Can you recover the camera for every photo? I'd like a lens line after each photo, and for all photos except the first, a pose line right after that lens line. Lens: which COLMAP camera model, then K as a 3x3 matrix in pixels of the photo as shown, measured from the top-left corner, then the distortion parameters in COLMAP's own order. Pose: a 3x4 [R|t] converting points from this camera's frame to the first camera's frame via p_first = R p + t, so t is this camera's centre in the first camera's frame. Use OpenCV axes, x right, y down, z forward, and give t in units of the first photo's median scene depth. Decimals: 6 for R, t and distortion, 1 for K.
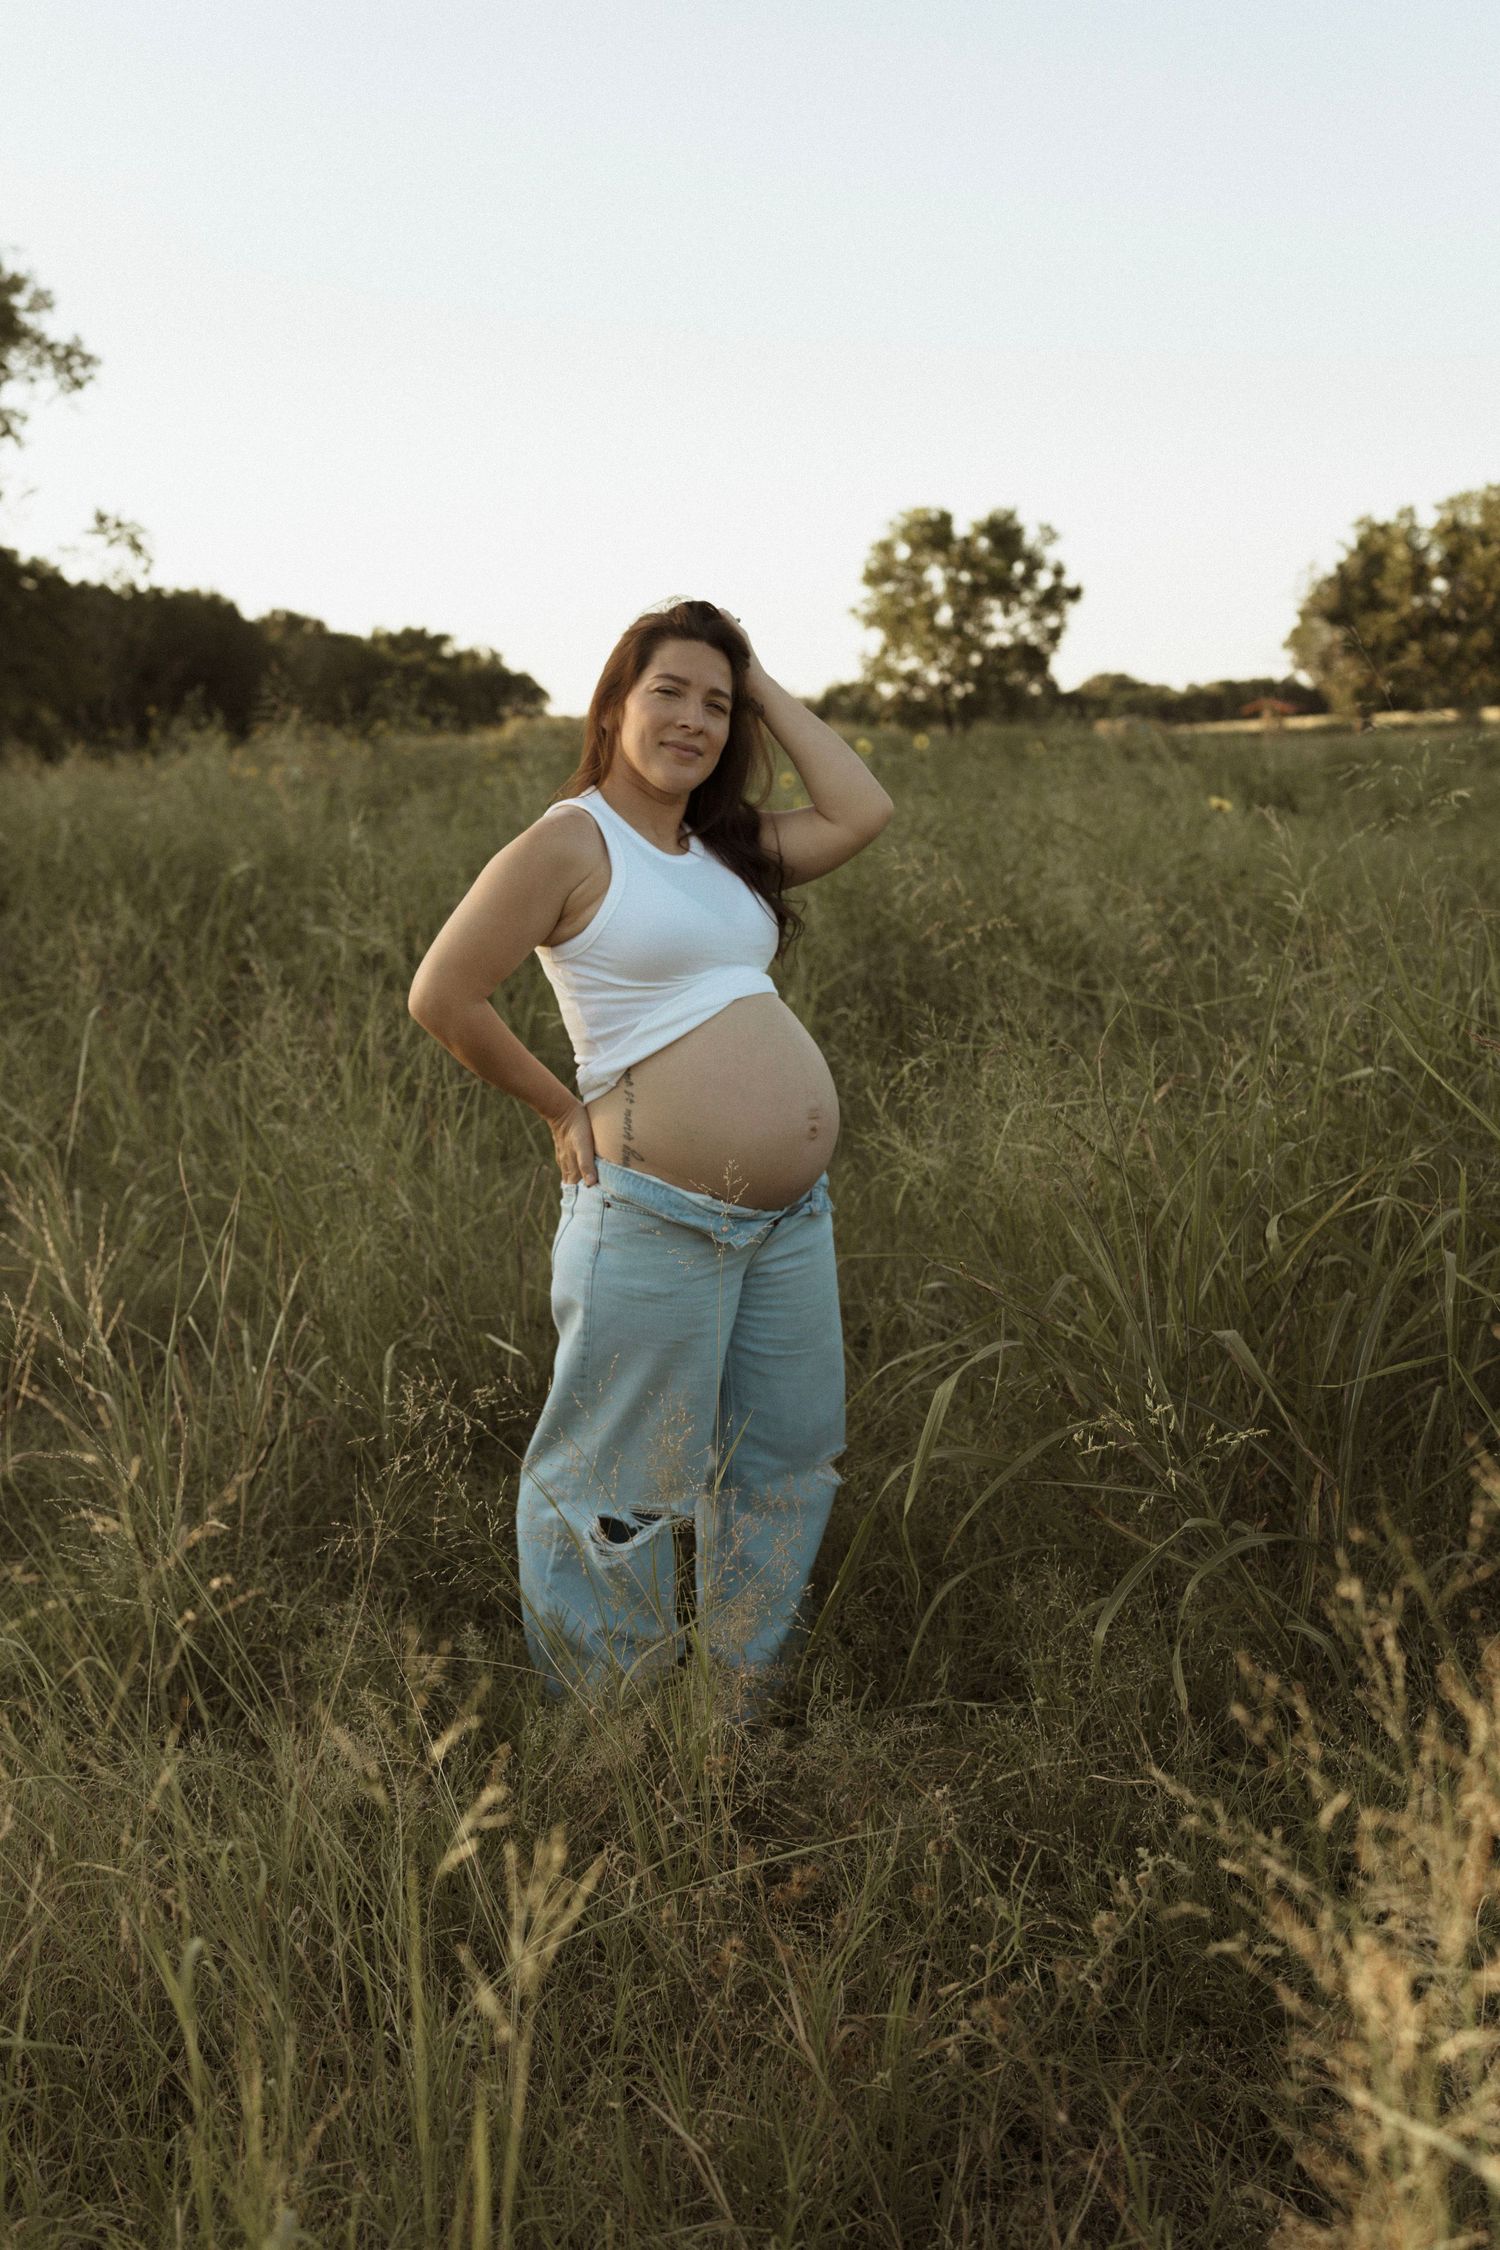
lens RADIAL K [[2202.2, 0, 753.7], [0, 2202.2, 1124.3], [0, 0, 1]] dist [0.001193, -0.026284]
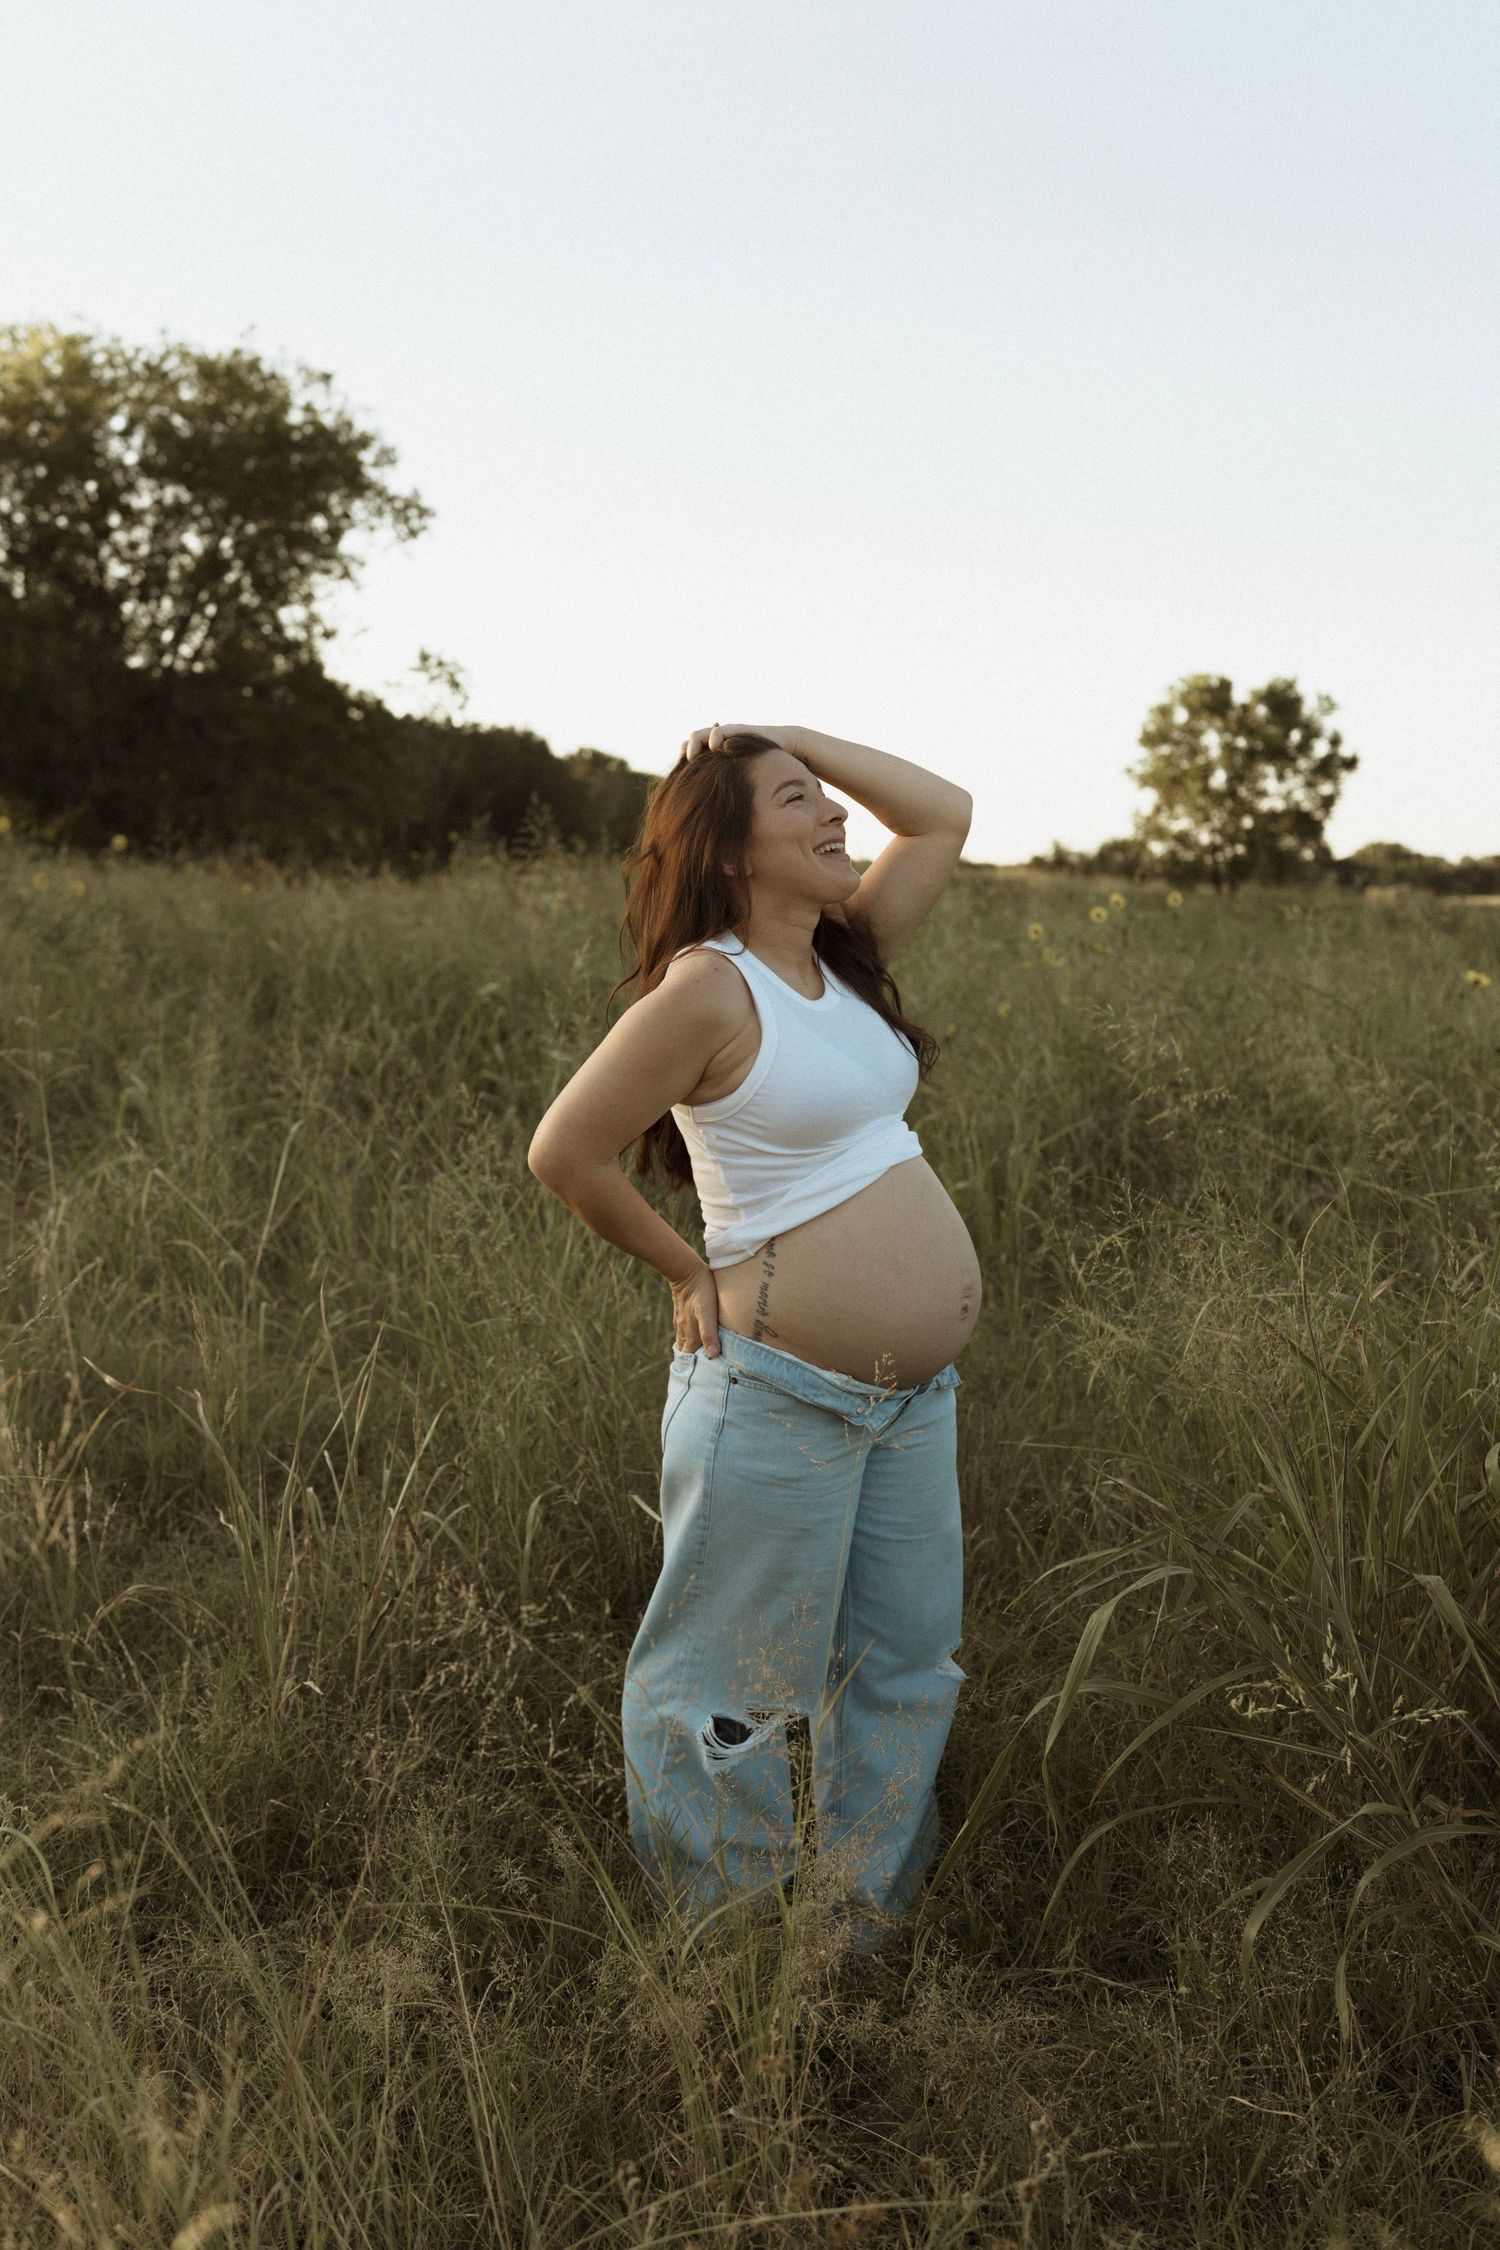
lens RADIAL K [[2121.6, 0, 743.8], [0, 2121.6, 1125.6], [0, 0, 1]] dist [0.007416, -0.058000]
pose [[0.990098, 0.061667, -0.126109, 0.002549], [-0.069046, 0.996096, -0.055004, -0.001329], [0.122225, 0.063167, 0.990490, 0.007485]]
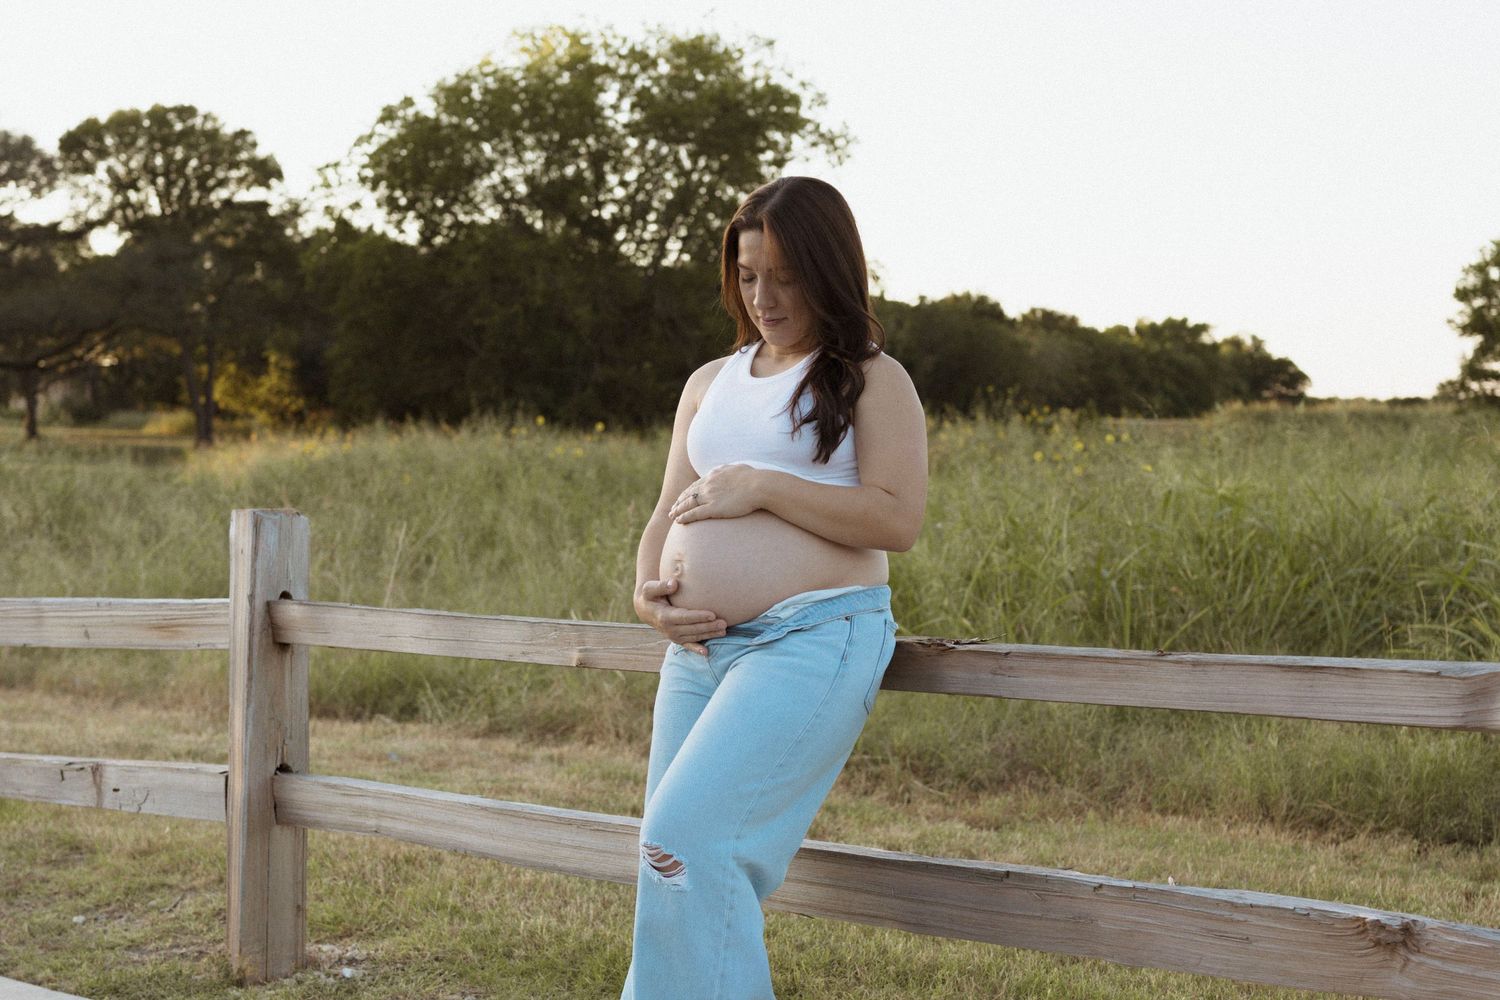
lens RADIAL K [[2134.0, 0, 751.9], [0, 2134.0, 505.0], [0, 0, 1]] dist [0.001858, -0.067015]
pose [[0.936447, 0.020725, -0.350197, 0.102051], [-0.066716, 0.990556, -0.119782, 0.030601], [0.344407, 0.135533, 0.928986, -0.198258]]
